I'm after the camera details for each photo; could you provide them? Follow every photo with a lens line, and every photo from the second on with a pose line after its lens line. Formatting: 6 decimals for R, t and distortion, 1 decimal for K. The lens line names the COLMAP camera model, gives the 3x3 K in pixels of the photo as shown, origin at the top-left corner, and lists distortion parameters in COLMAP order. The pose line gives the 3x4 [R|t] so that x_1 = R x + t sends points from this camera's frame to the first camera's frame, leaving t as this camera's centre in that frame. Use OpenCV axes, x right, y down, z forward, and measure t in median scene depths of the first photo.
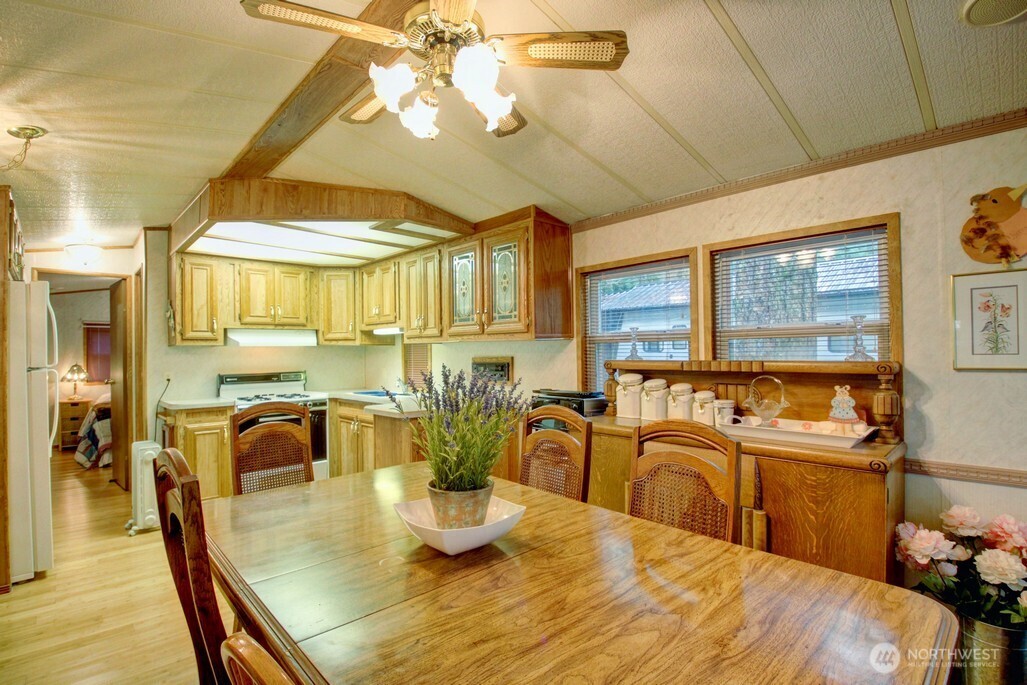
lens RADIAL K [[479.1, 0, 514.0], [0, 479.1, 350.8], [0, 0, 1]] dist [0.011328, -0.022897]
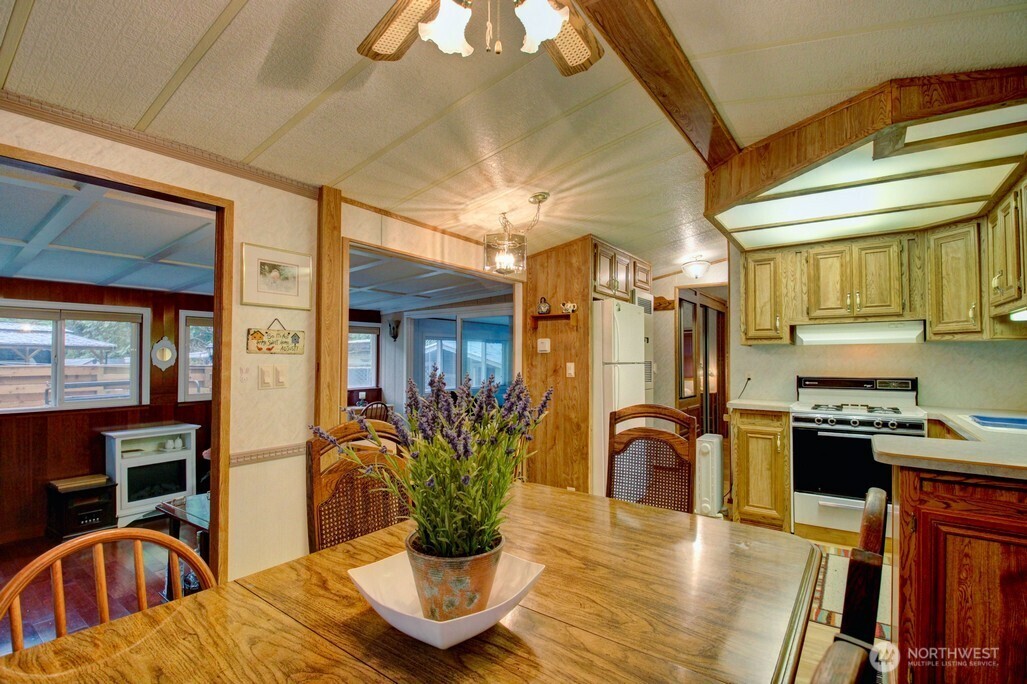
lens RADIAL K [[479.1, 0, 503.5], [0, 479.1, 347.4], [0, 0, 1]] dist [0.011328, -0.022897]
pose [[0.173437, -0.010254, -0.984792, 0.193794], [0.000823, 0.999947, -0.010267, 0.003719], [0.984845, 0.000970, 0.173436, 0.317524]]
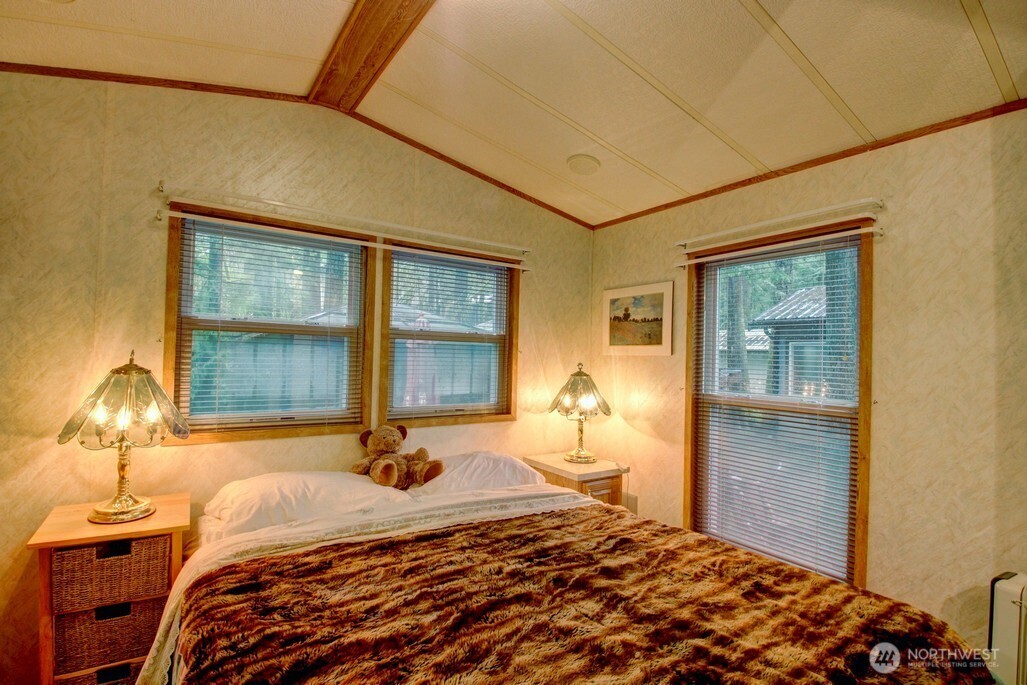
lens RADIAL K [[452.0, 0, 510.9], [0, 452.0, 350.1], [0, 0, 1]] dist [-0.023747, -0.000529]
pose [[0.989860, 0.030333, -0.138769, -1.212534], [-0.030129, 0.999540, 0.003569, 0.025906], [0.138813, 0.000648, 0.990318, 1.393263]]
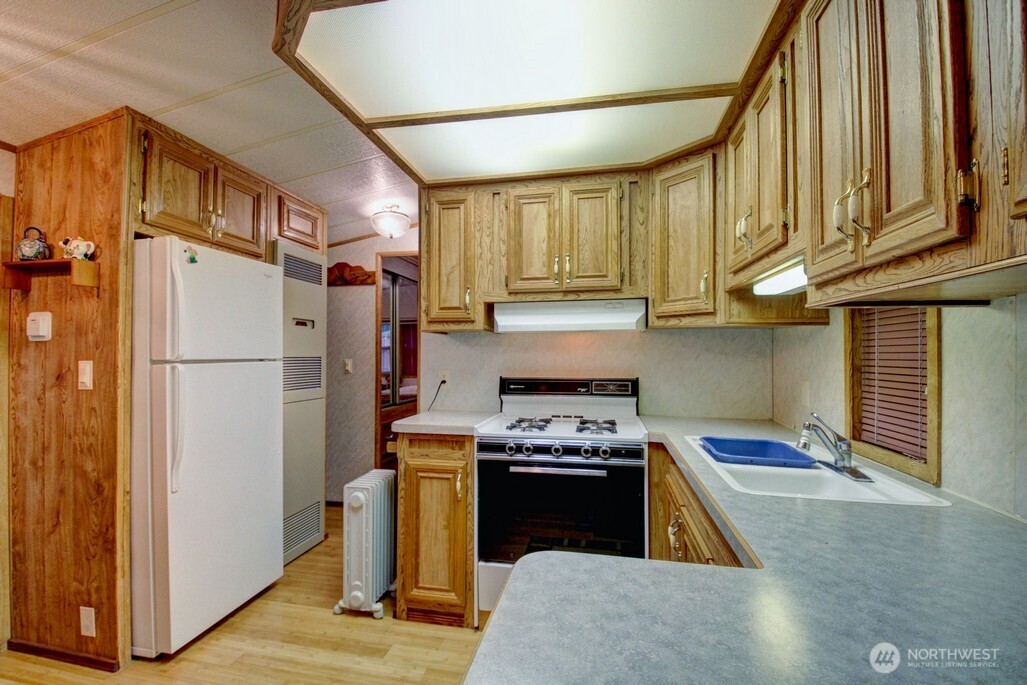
lens RADIAL K [[479.1, 0, 503.7], [0, 479.1, 348.2], [0, 0, 1]] dist [0.011328, -0.022897]
pose [[0.564334, 0.005040, -0.825531, -0.096051], [-0.004337, 0.999986, 0.003140, 0.008988], [0.825535, 0.001808, 0.564348, 0.691430]]
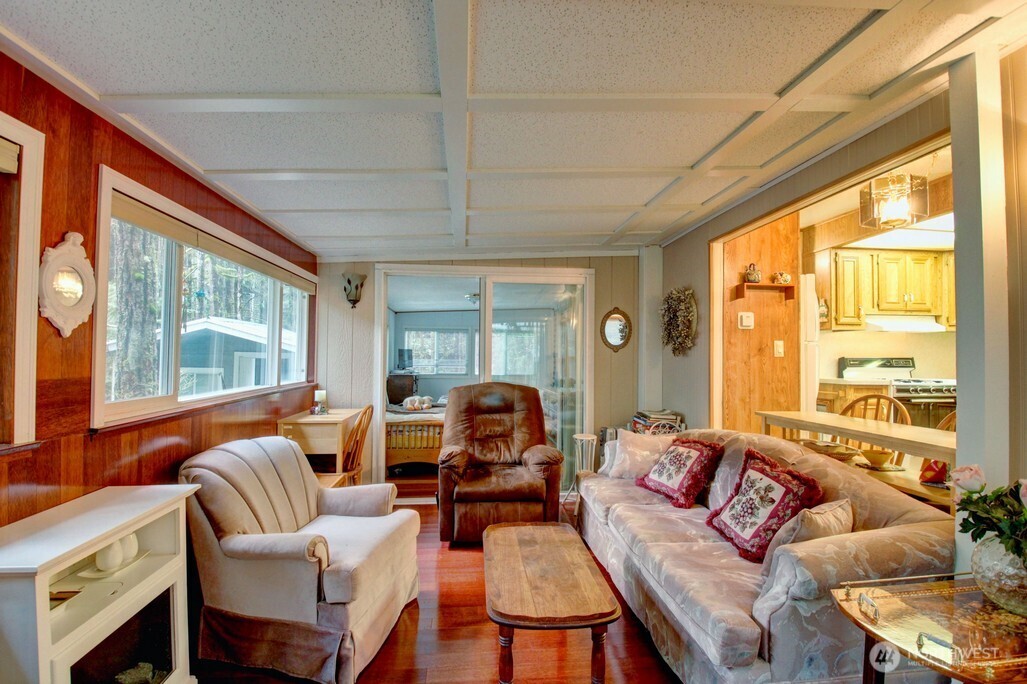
lens RADIAL K [[479.1, 0, 509.5], [0, 479.1, 348.4], [0, 0, 1]] dist [0.011328, -0.022897]
pose [[0.784575, 0.011454, -0.619928, -0.571487], [-0.018401, 0.999819, -0.004815, 0.051595], [0.619761, 0.015185, 0.784644, -0.358055]]
